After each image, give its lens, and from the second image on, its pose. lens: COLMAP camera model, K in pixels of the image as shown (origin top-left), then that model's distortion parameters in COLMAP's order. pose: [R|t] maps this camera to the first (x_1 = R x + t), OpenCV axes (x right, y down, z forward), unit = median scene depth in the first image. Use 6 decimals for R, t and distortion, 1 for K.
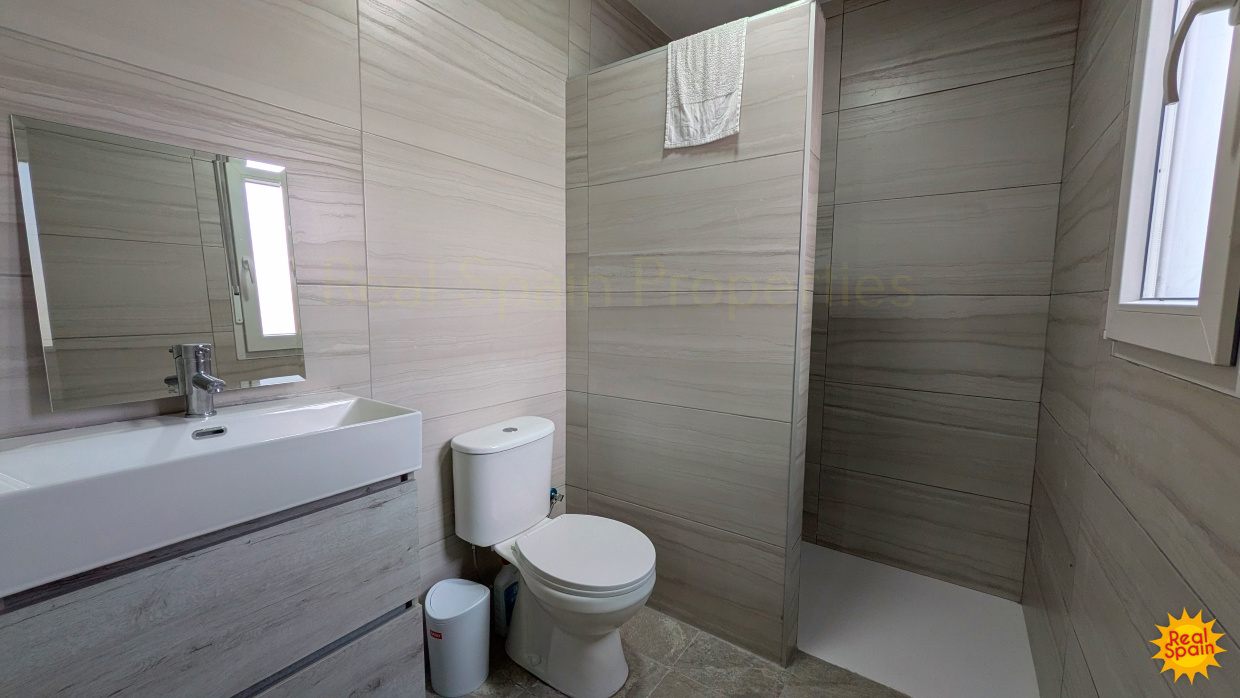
lens RADIAL K [[483.0, 0, 621.3], [0, 483.0, 351.1], [0, 0, 1]] dist [0.003463, -0.000819]
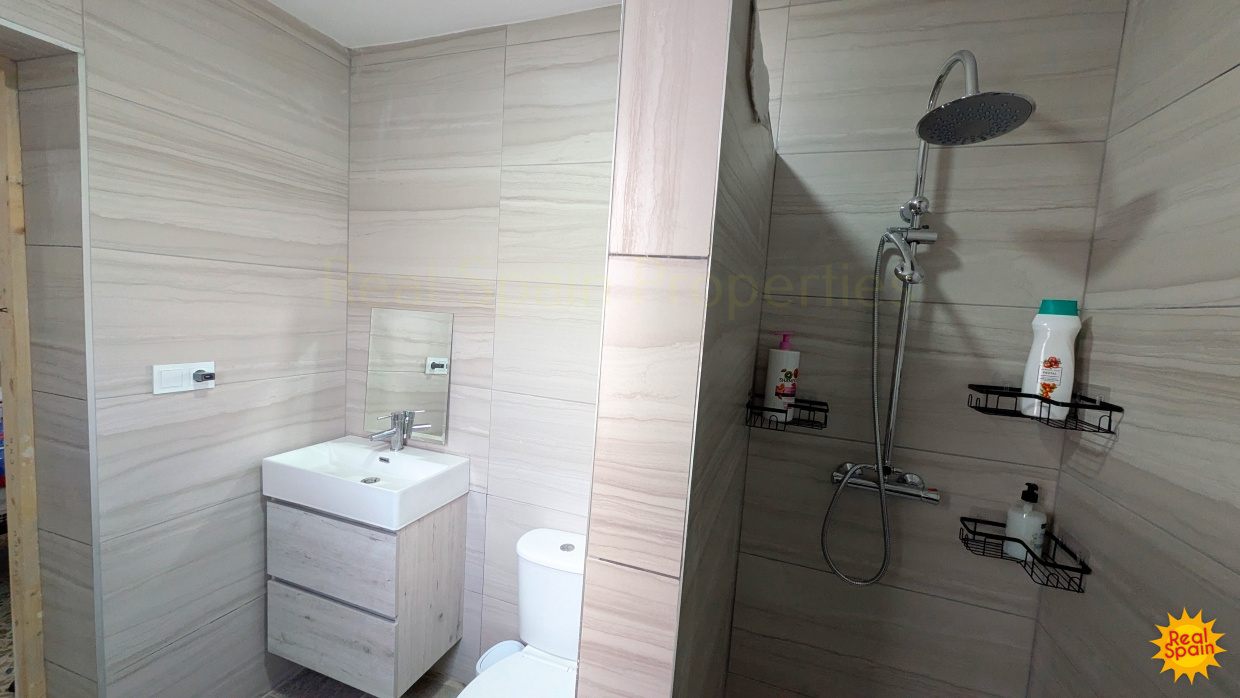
lens RADIAL K [[483.0, 0, 619.6], [0, 483.0, 351.2], [0, 0, 1]] dist [0.003463, -0.000819]
pose [[0.261631, 0.091394, -0.960831, 1.101858], [-0.167183, 0.984750, 0.048146, -0.464255], [0.950578, 0.148038, 0.272921, 1.205259]]
